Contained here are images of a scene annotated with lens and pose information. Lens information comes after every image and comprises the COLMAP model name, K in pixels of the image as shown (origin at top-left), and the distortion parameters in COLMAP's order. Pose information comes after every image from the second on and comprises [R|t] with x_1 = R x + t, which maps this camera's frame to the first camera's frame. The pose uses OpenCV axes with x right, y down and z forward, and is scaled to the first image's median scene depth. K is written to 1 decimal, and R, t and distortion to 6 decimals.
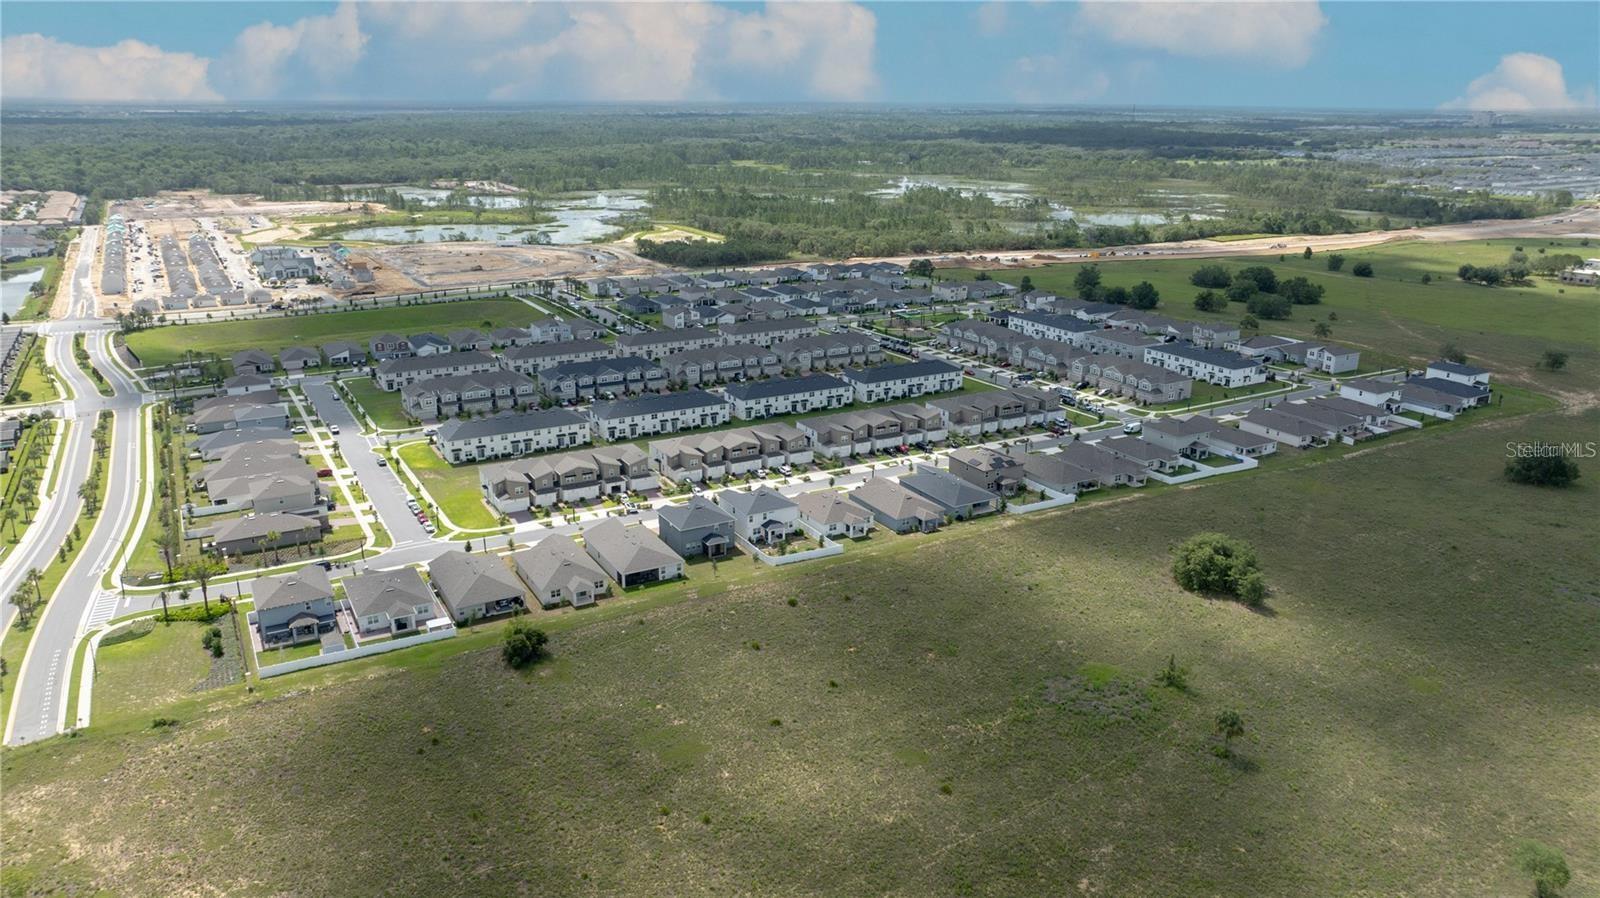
lens RADIAL K [[1125.4, 0, 802.7], [0, 1125.4, 443.4], [0, 0, 1]] dist [-0.047121, 0.044595]
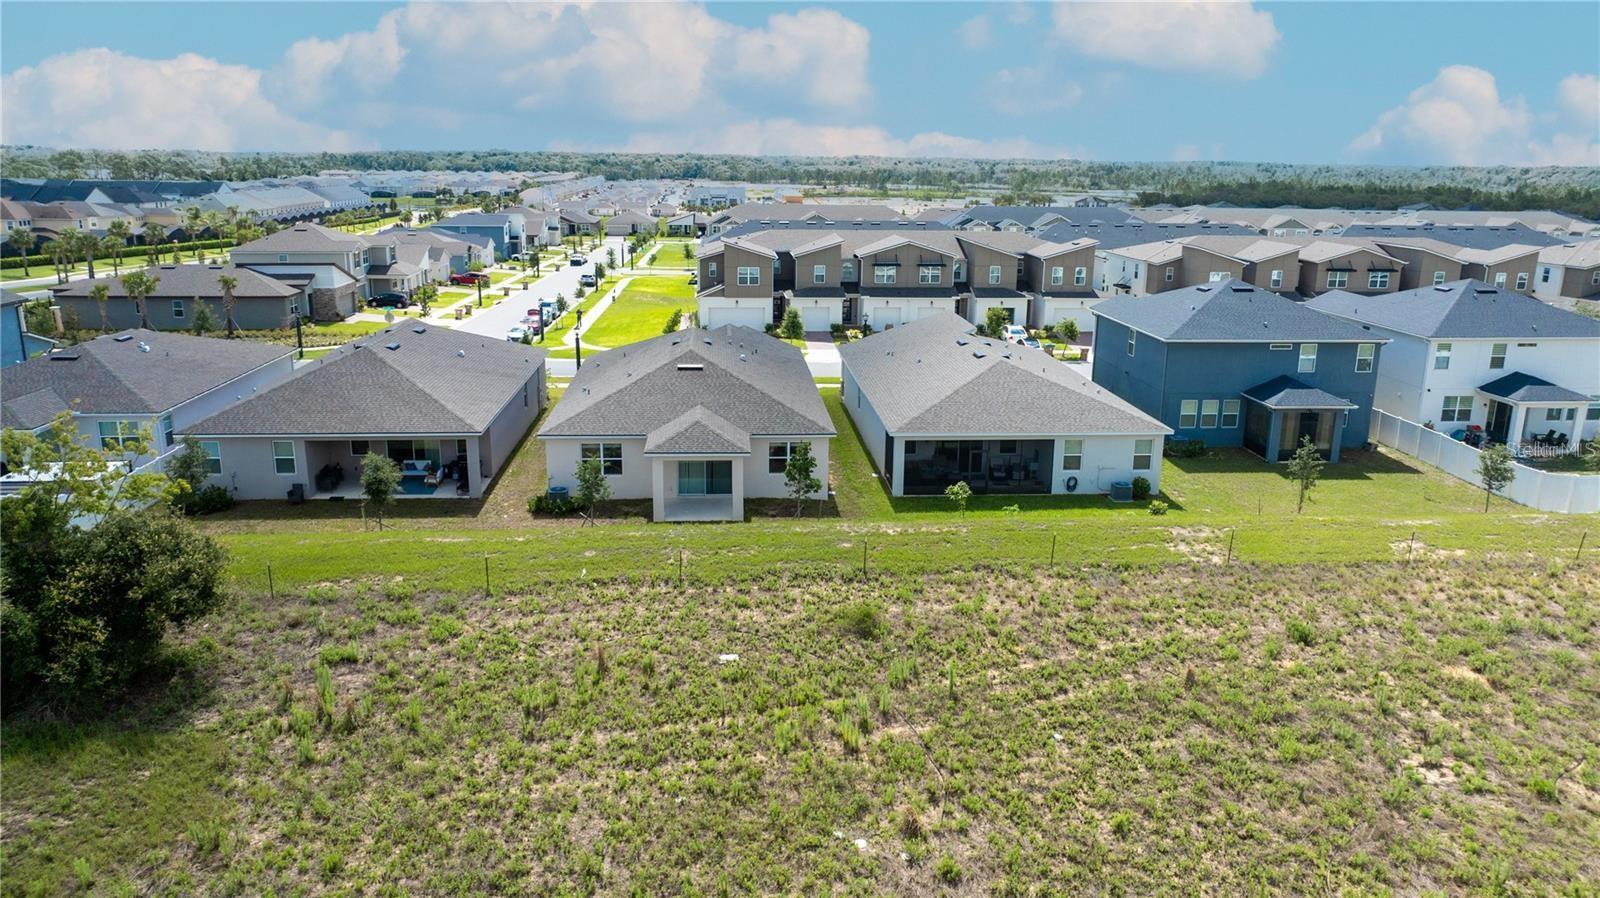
lens RADIAL K [[1125.4, 0, 802.7], [0, 1125.4, 443.4], [0, 0, 1]] dist [-0.047121, 0.044595]
pose [[0.904801, 0.111134, -0.411077, -0.062906], [-0.133255, 0.990755, -0.025453, 0.099784], [0.404448, 0.077808, 0.911245, 0.609860]]
